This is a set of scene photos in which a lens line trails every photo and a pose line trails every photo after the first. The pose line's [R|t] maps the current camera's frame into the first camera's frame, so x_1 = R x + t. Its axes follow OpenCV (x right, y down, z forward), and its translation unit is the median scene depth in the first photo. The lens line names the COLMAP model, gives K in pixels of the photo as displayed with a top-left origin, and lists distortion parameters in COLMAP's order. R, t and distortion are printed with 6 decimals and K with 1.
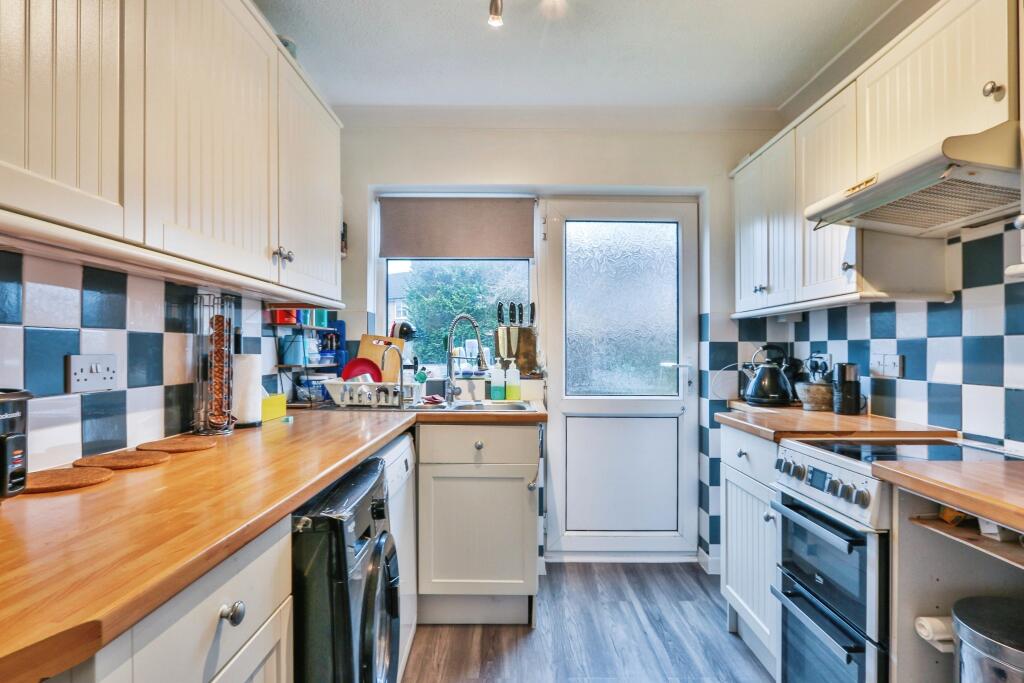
lens RADIAL K [[551.3, 0, 512.2], [0, 551.3, 346.6], [0, 0, 1]] dist [-0.021421, -0.000865]
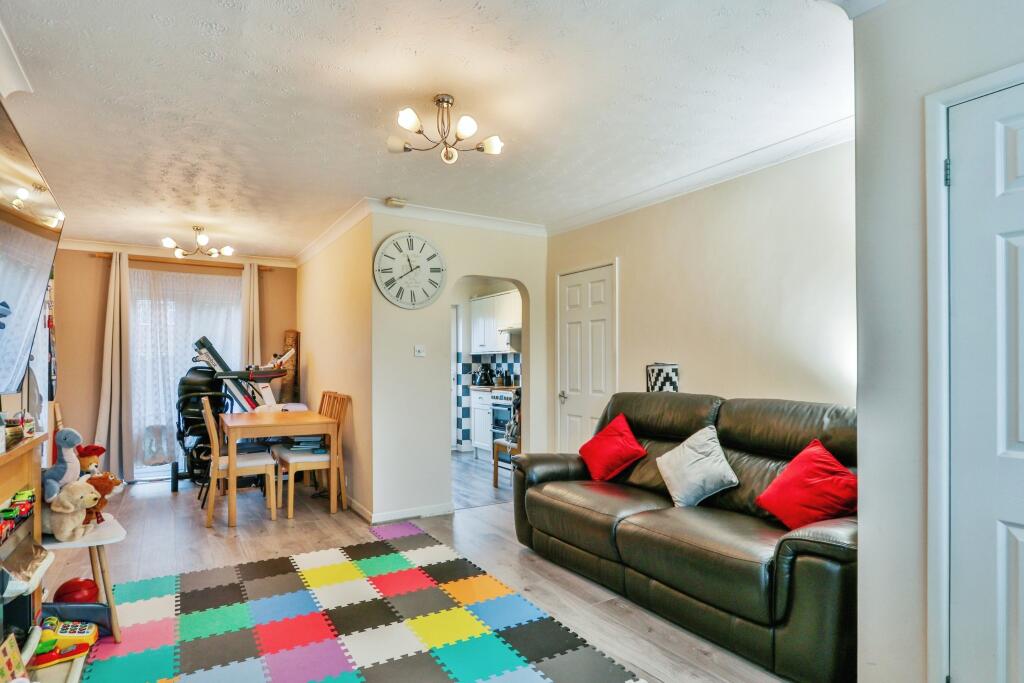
lens RADIAL K [[551.3, 0, 516.8], [0, 551.3, 341.0], [0, 0, 1]] dist [-0.021421, -0.000865]
pose [[0.842759, 0.019718, 0.537929, -0.993970], [-0.000203, 0.999340, -0.036313, -0.022643], [-0.538290, 0.030495, 0.842208, -1.613049]]
